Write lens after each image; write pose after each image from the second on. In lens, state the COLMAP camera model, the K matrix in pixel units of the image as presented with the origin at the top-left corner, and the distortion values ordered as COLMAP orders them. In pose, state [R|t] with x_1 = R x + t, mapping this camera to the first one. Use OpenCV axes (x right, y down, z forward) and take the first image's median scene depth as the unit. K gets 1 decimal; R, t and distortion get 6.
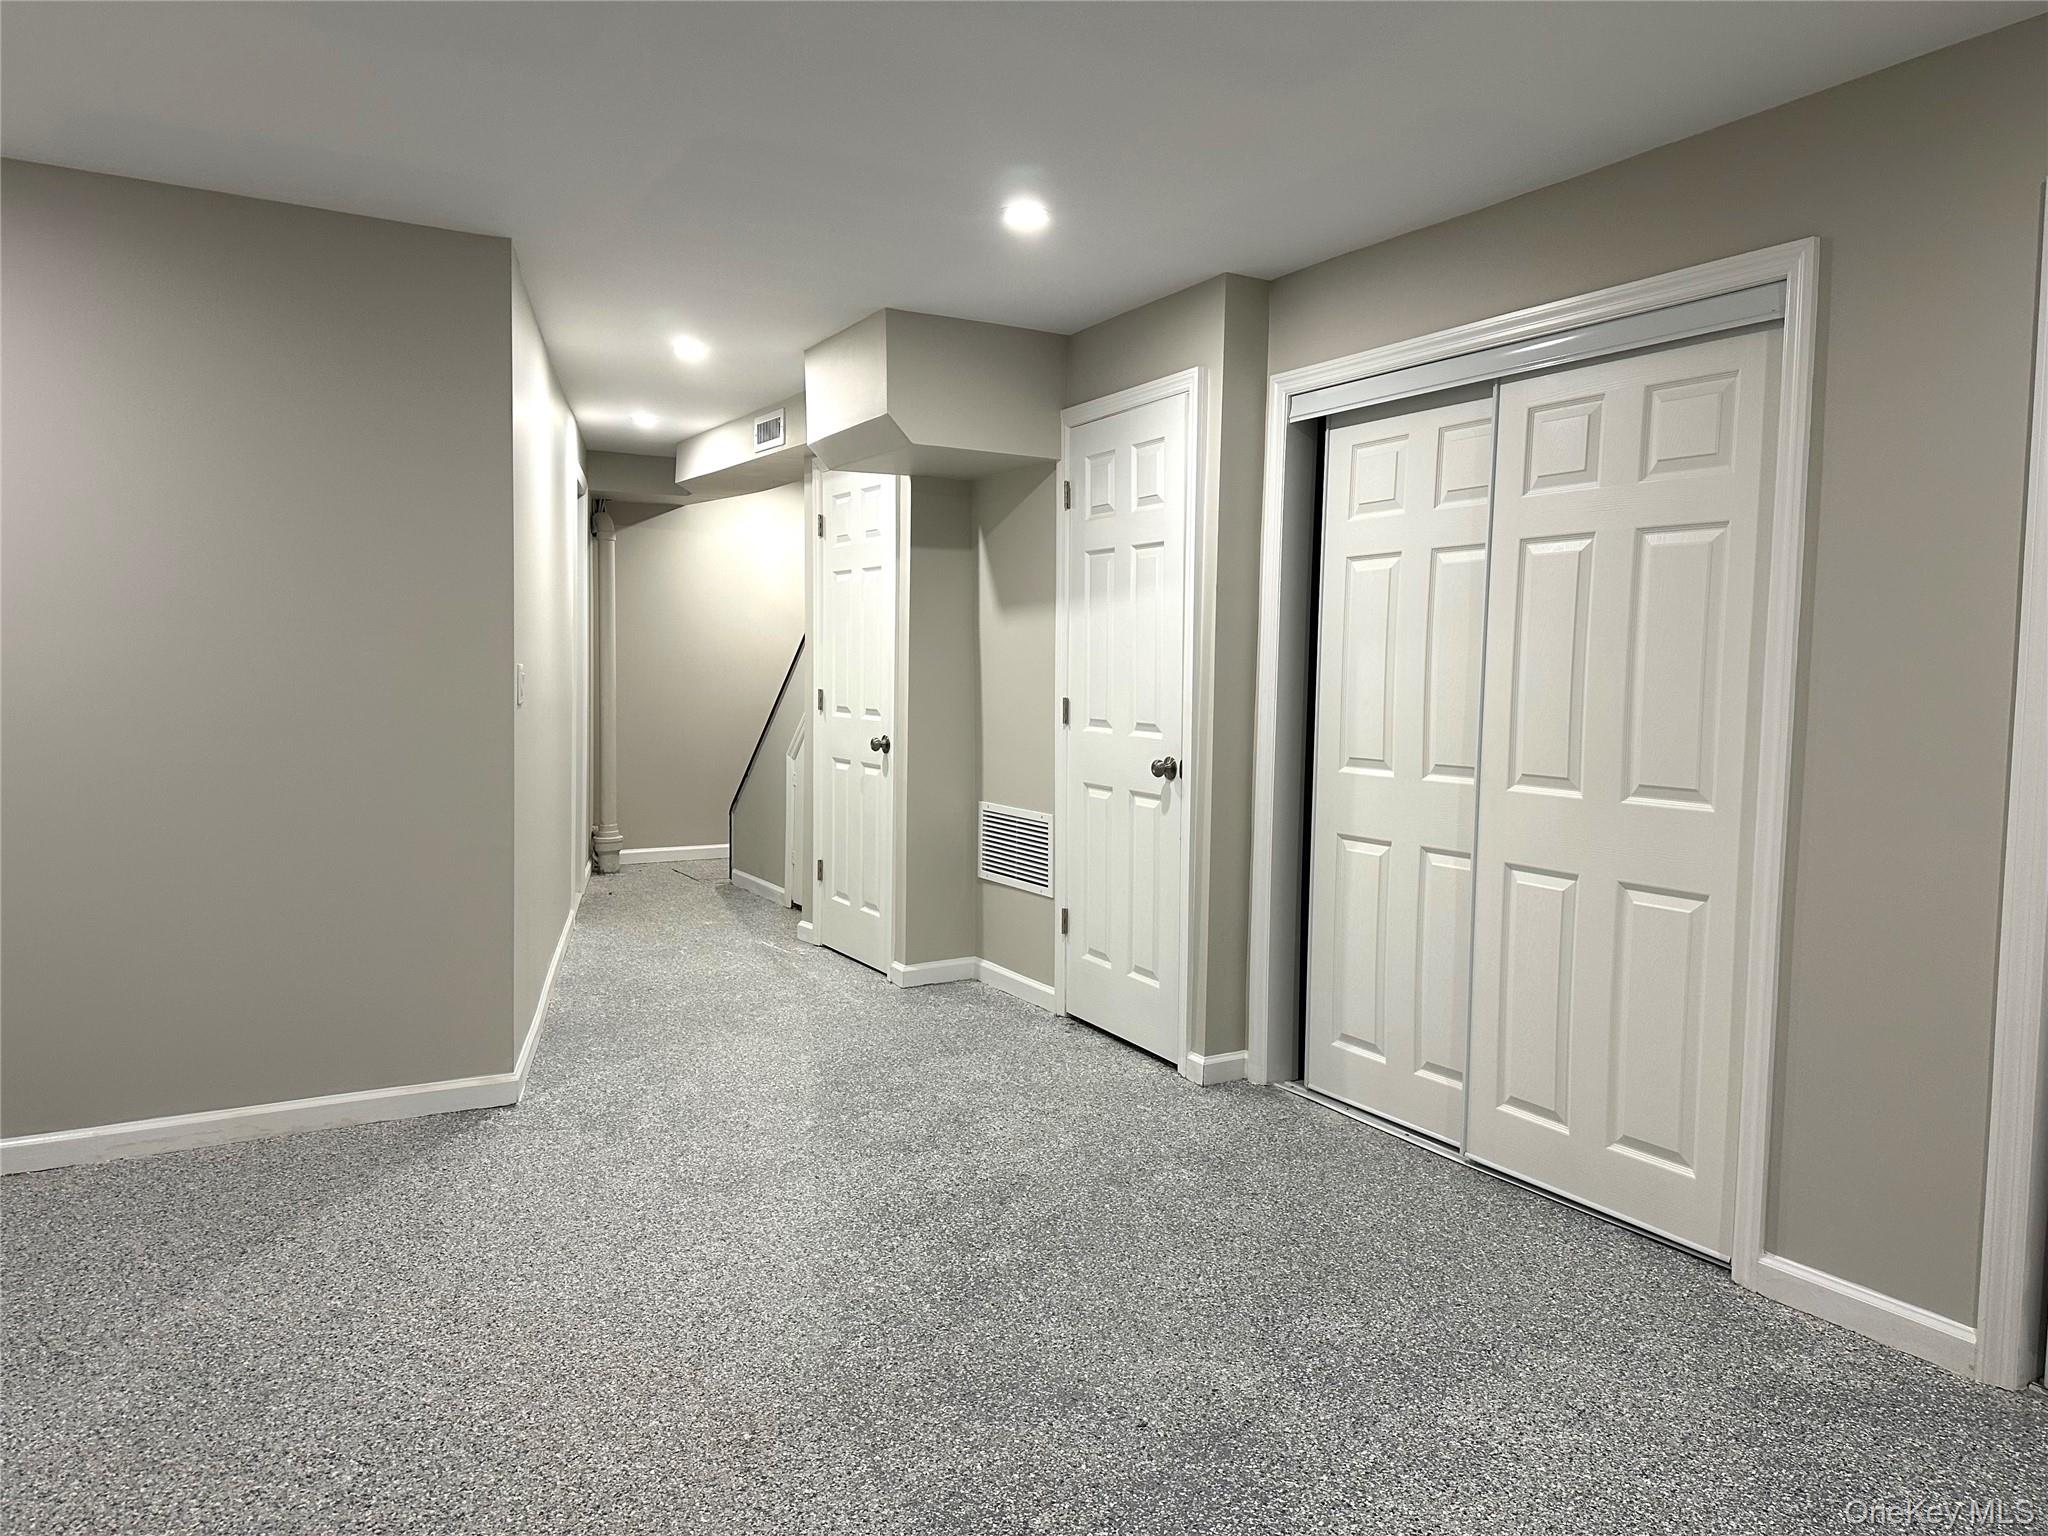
lens RADIAL K [[1418.7, 0, 1024.0], [0, 1418.7, 768.0], [0, 0, 1]] dist [-0.001039, 0.000308]
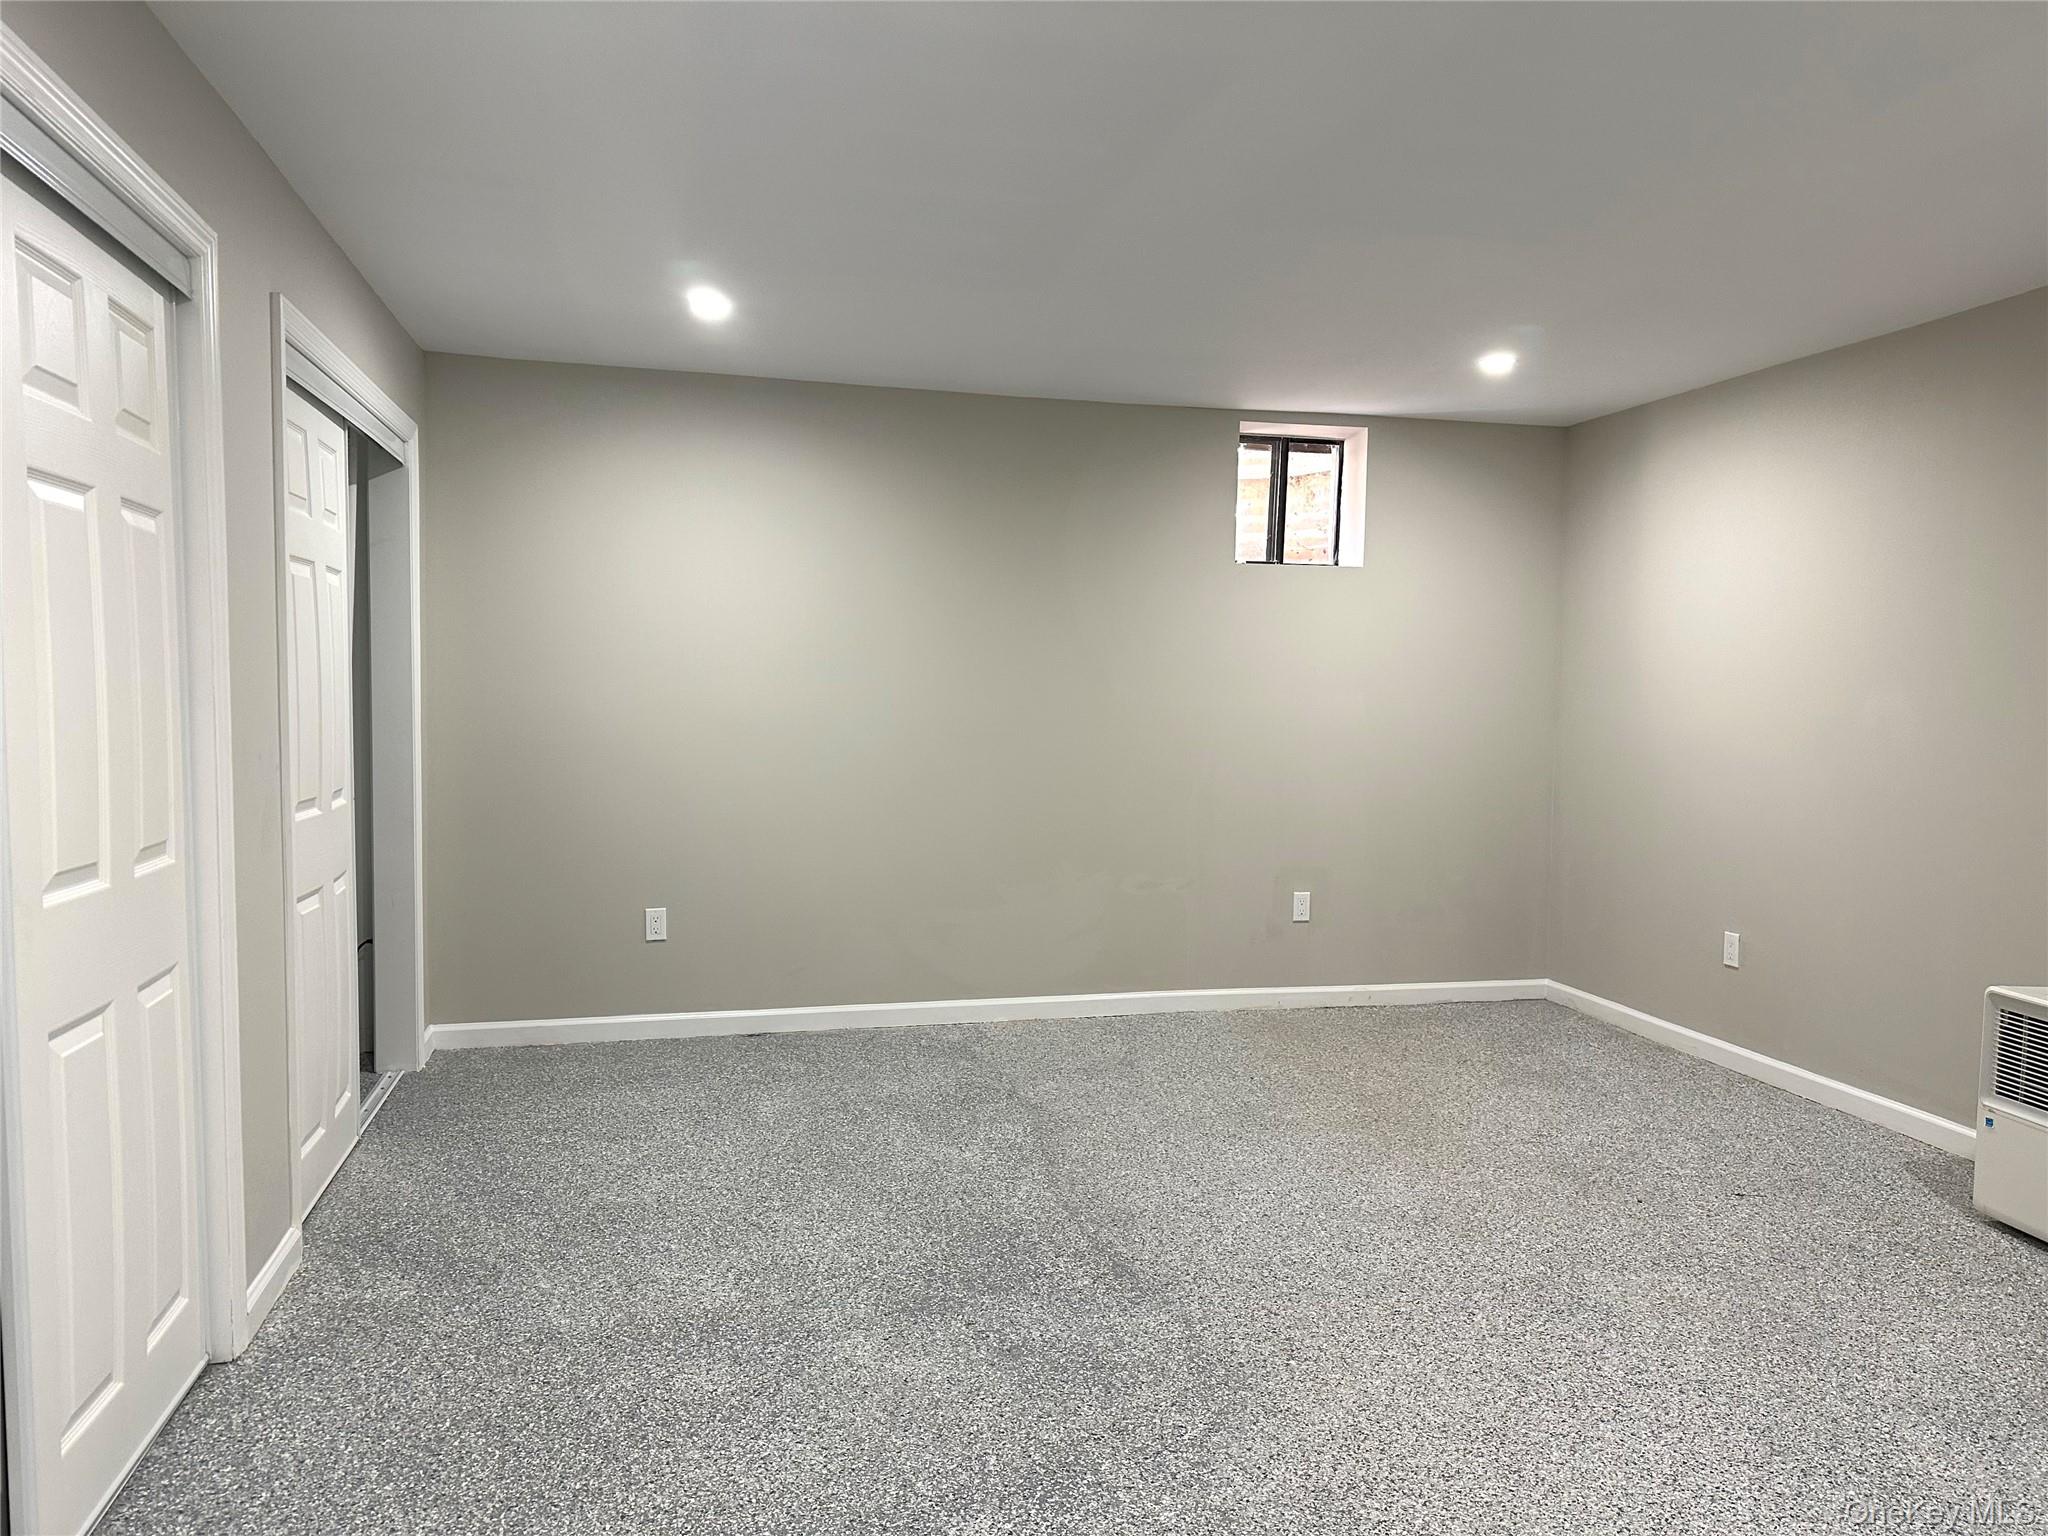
lens RADIAL K [[1418.7, 0, 1024.0], [0, 1418.7, 768.0], [0, 0, 1]] dist [-0.001039, 0.000308]
pose [[-0.957496, -0.043876, 0.285089, -0.205483], [-0.007864, 0.991967, 0.126254, -0.120518], [-0.288338, 0.118645, -0.950150, 1.480479]]
